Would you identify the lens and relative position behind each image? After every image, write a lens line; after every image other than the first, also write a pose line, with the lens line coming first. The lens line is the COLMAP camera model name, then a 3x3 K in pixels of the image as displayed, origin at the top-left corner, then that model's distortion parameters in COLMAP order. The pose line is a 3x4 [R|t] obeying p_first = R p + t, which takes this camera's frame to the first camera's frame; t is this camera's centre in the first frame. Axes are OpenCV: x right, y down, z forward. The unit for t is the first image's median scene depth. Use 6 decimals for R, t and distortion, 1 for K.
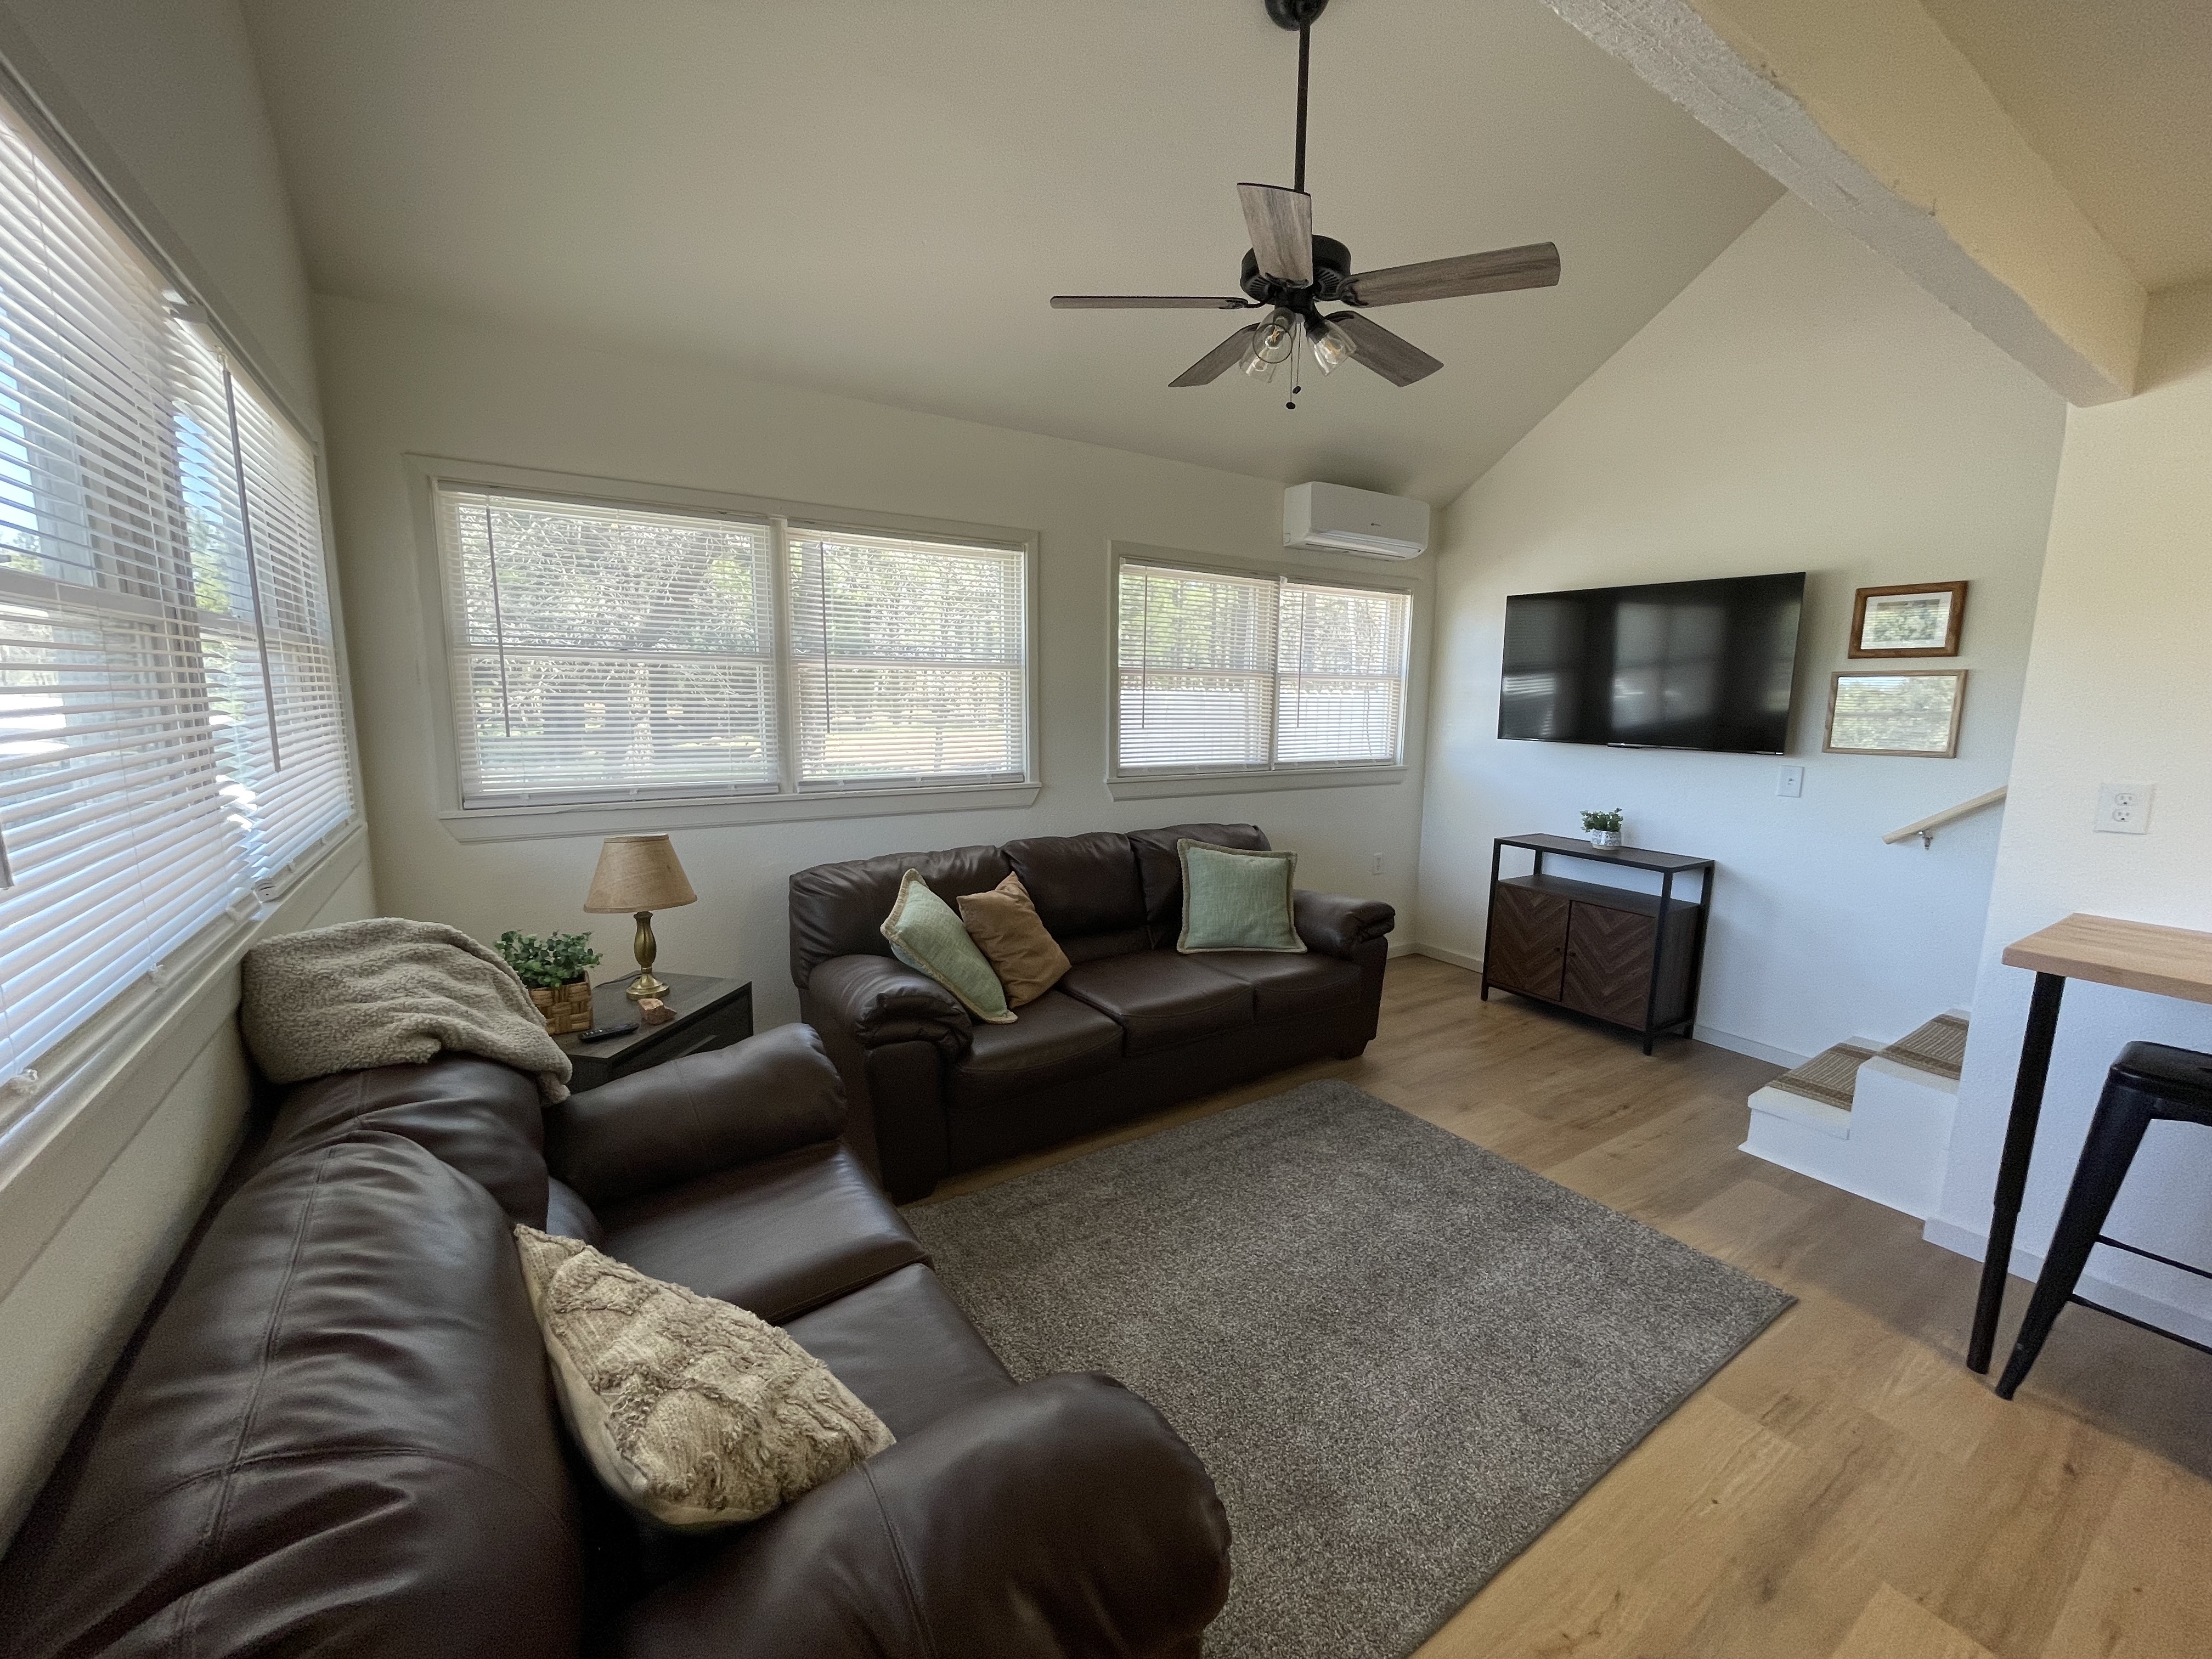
lens RADIAL K [[891.6, 0, 1106.0], [0, 891.6, 829.5], [0, 0, 1]] dist [0.001711, 0.000257]
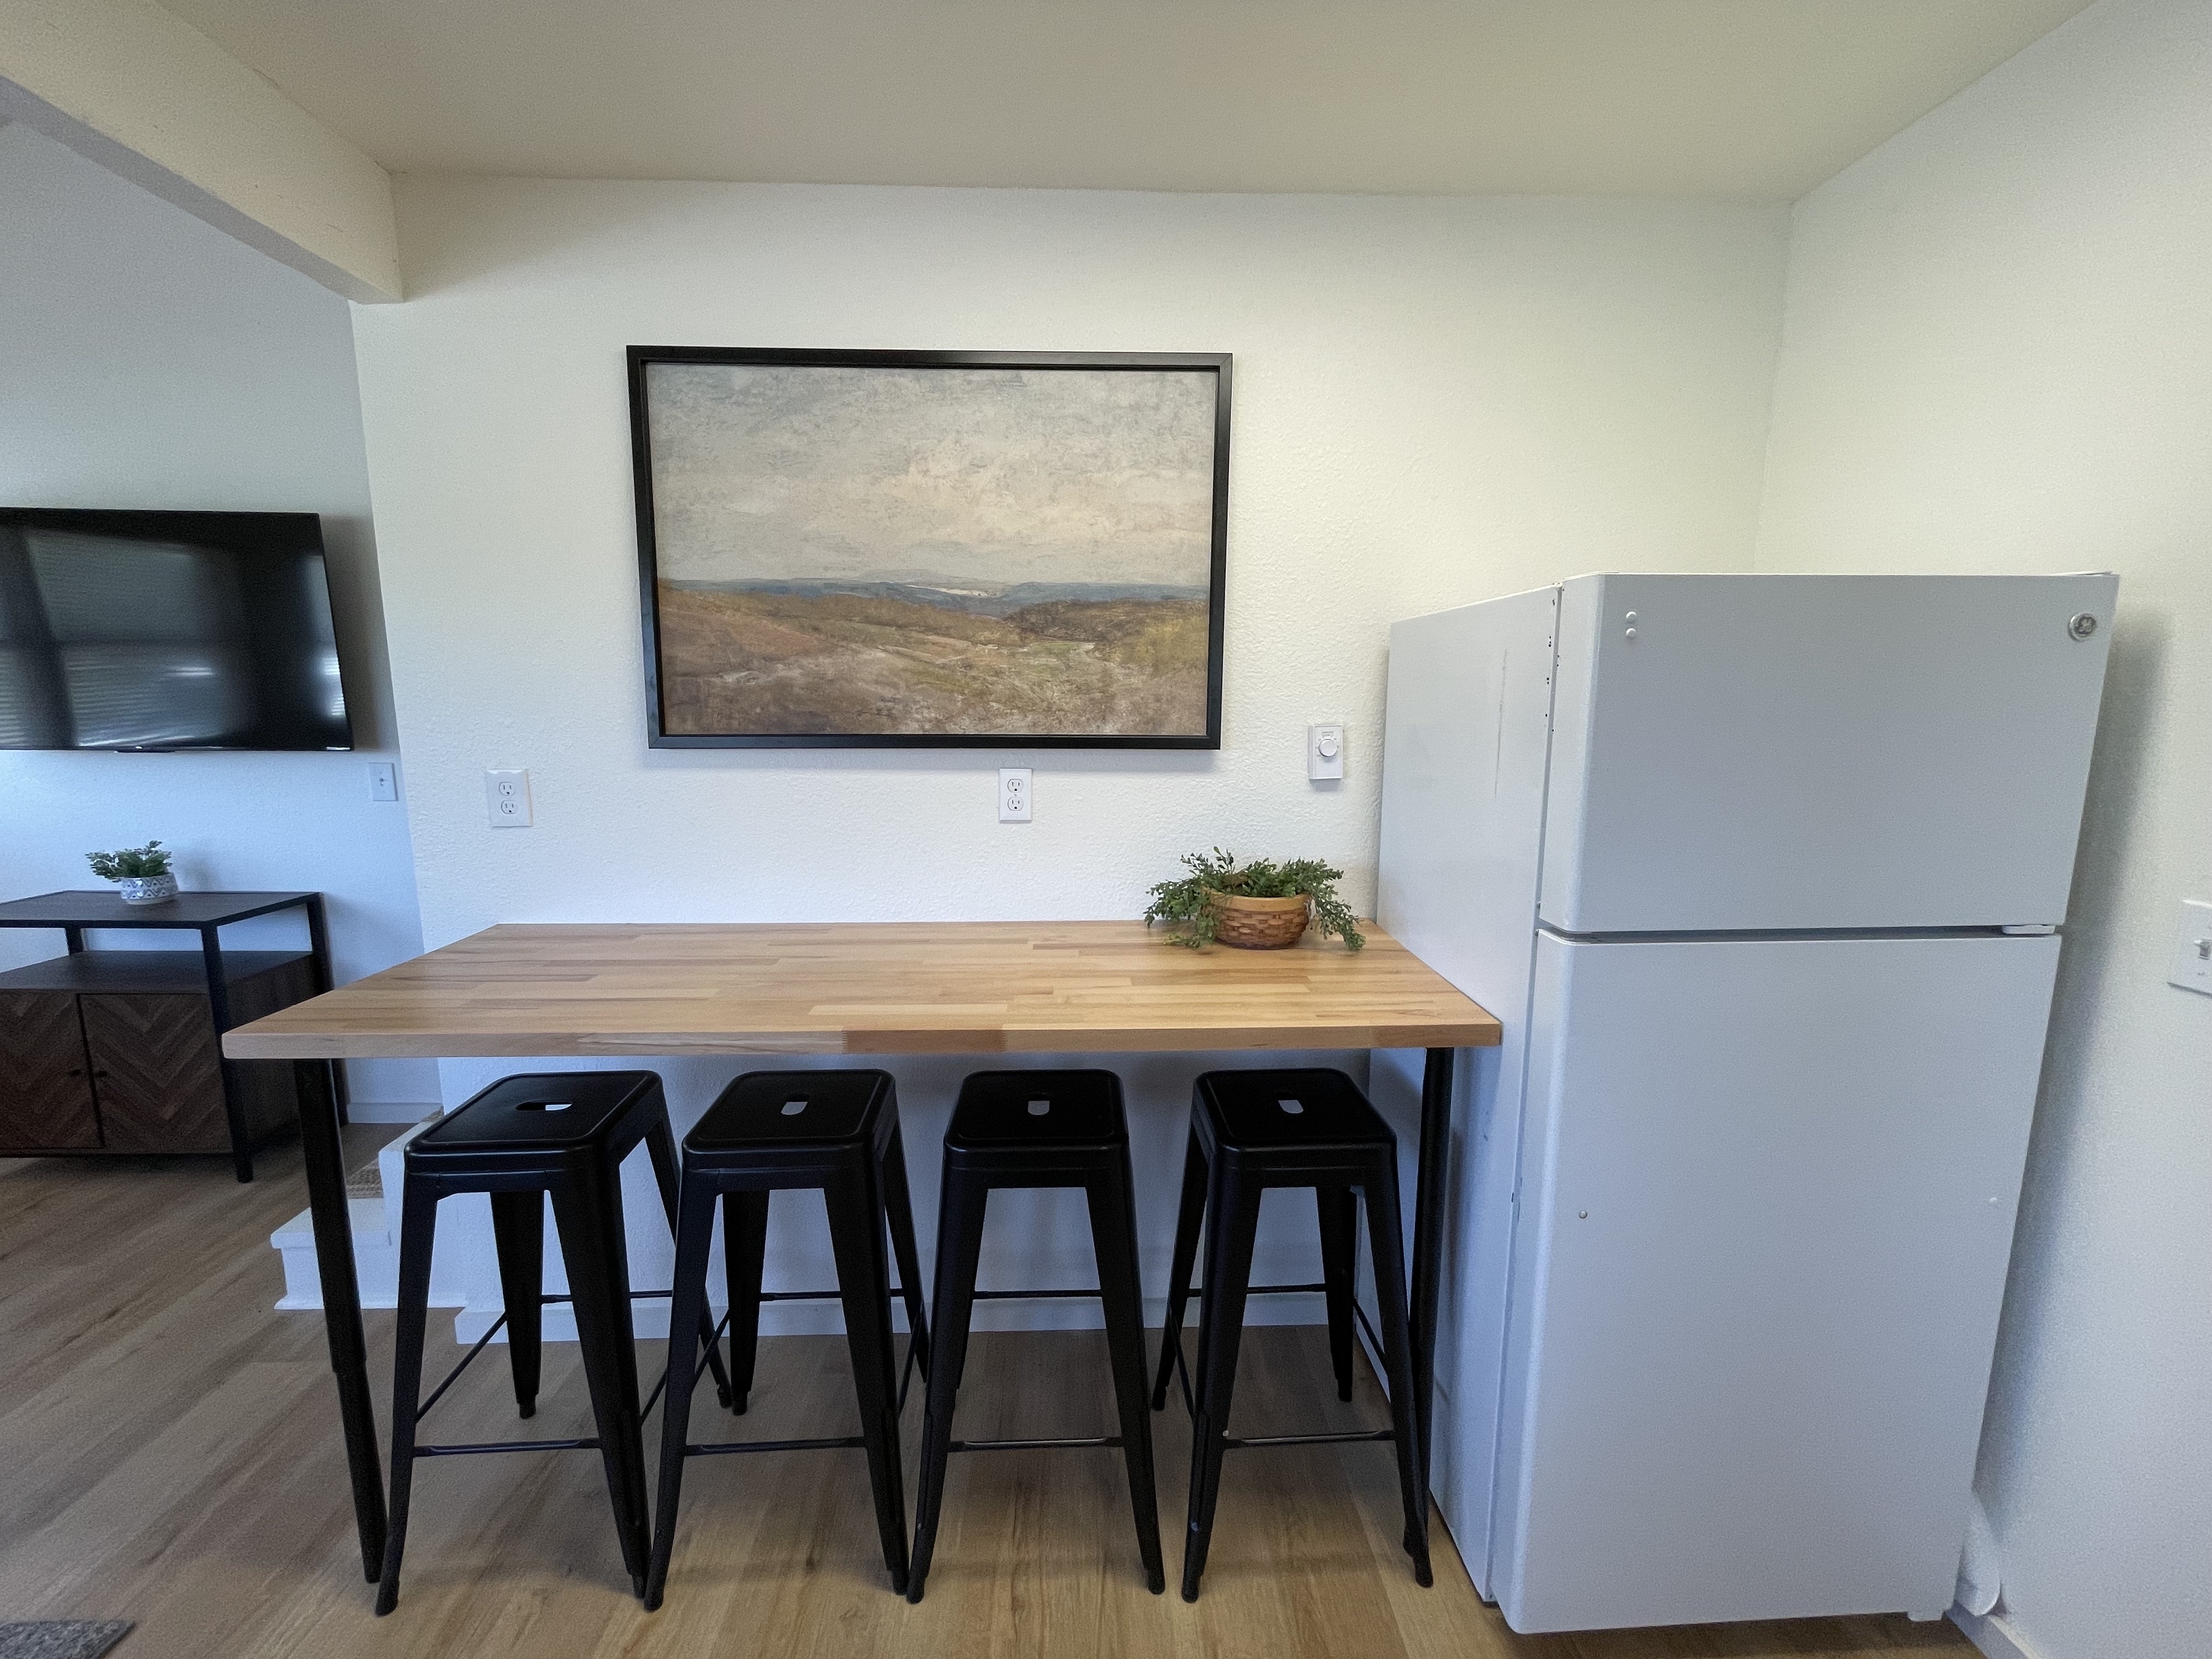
lens RADIAL K [[906.0, 0, 1106.0], [0, 906.0, 829.5], [0, 0, 1]] dist [0.001827, -0.000196]
pose [[0.514468, -0.137806, 0.846364, 0.398654], [0.129163, 0.988195, 0.082386, 0.004654], [-0.847726, 0.066934, 0.526195, 0.025184]]
